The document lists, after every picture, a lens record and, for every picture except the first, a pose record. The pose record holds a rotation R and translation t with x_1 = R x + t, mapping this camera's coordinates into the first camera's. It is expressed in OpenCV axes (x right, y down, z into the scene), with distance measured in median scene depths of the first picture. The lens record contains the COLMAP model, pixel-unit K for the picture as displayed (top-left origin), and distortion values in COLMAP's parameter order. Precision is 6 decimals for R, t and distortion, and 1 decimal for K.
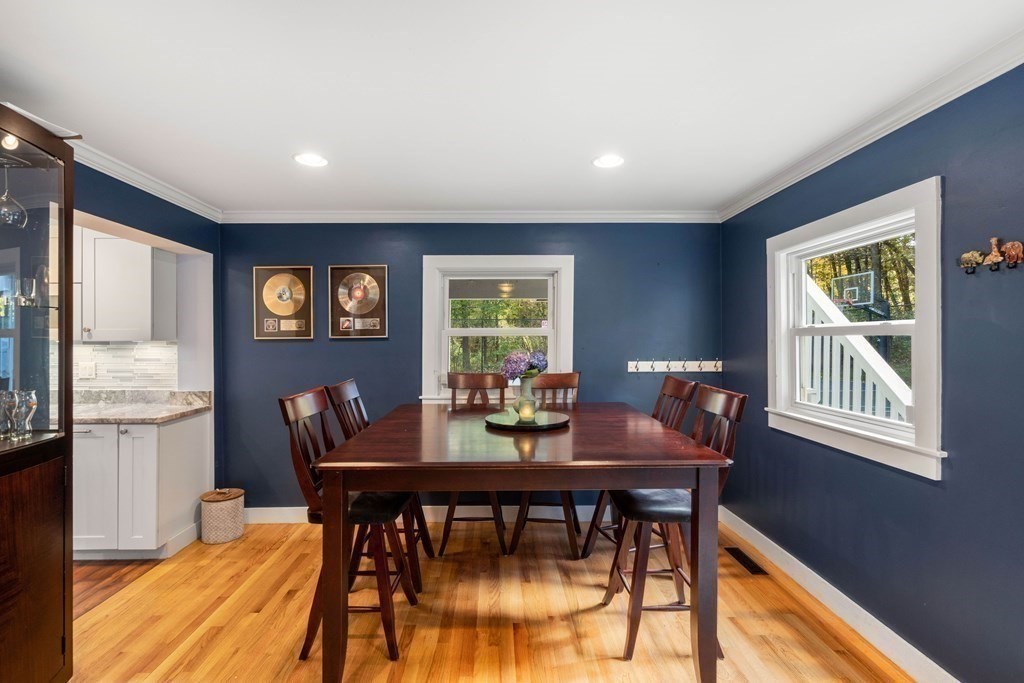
lens RADIAL K [[459.5, 0, 502.4], [0, 459.5, 350.9], [0, 0, 1]] dist [0.003003, 0.000401]
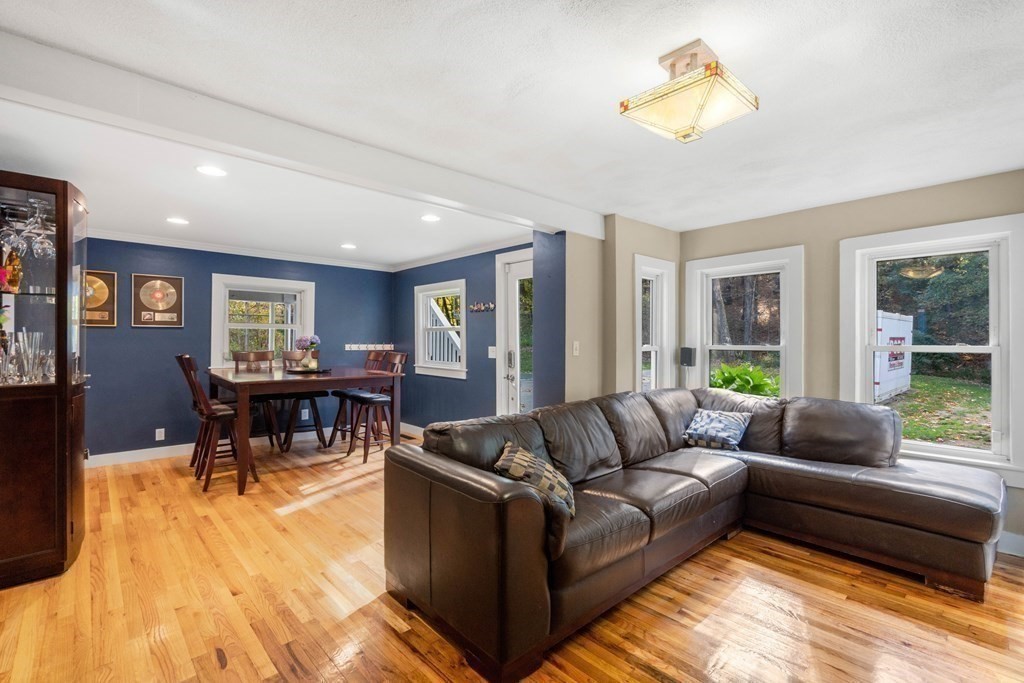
lens RADIAL K [[459.5, 0, 509.1], [0, 459.5, 347.3], [0, 0, 1]] dist [0.003003, 0.000401]
pose [[0.741936, 0.000101, 0.670470, -0.469318], [0.005066, 0.999971, -0.005757, 0.048802], [-0.670451, 0.007668, 0.741914, -0.777778]]
